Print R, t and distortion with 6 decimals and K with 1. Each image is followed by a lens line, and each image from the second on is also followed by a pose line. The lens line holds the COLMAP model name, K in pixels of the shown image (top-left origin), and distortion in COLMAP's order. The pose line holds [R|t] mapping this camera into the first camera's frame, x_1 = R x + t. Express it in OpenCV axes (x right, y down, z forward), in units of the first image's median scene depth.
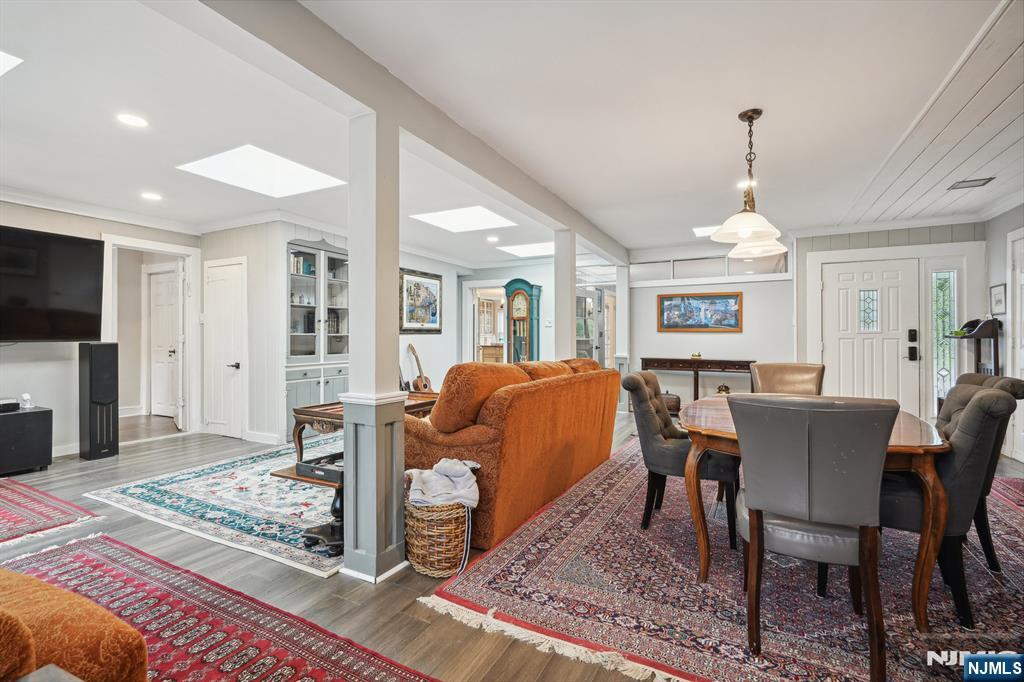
lens RADIAL K [[468.6, 0, 503.3], [0, 468.6, 336.9], [0, 0, 1]] dist [-0.001900, 0.000689]
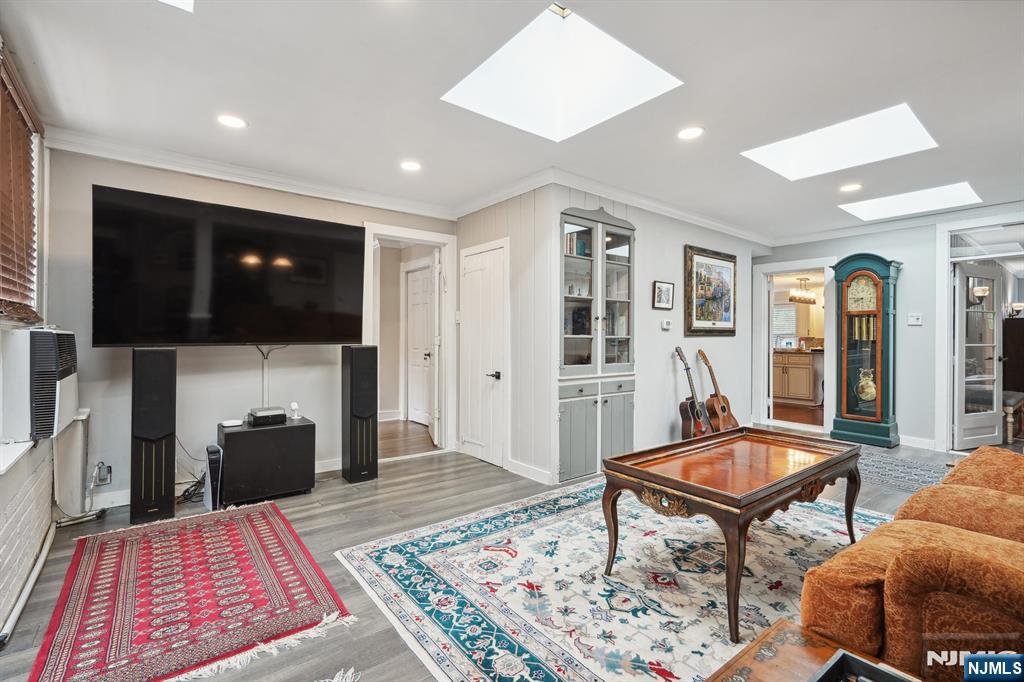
lens RADIAL K [[462.2, 0, 512.0], [0, 462.2, 341.0], [0, 0, 1]] dist [-0.002720, -0.000077]
pose [[0.912975, 0.007749, -0.407943, -0.223968], [-0.005122, 0.999959, 0.007531, -0.003456], [0.407984, -0.004786, 0.912977, 0.289901]]
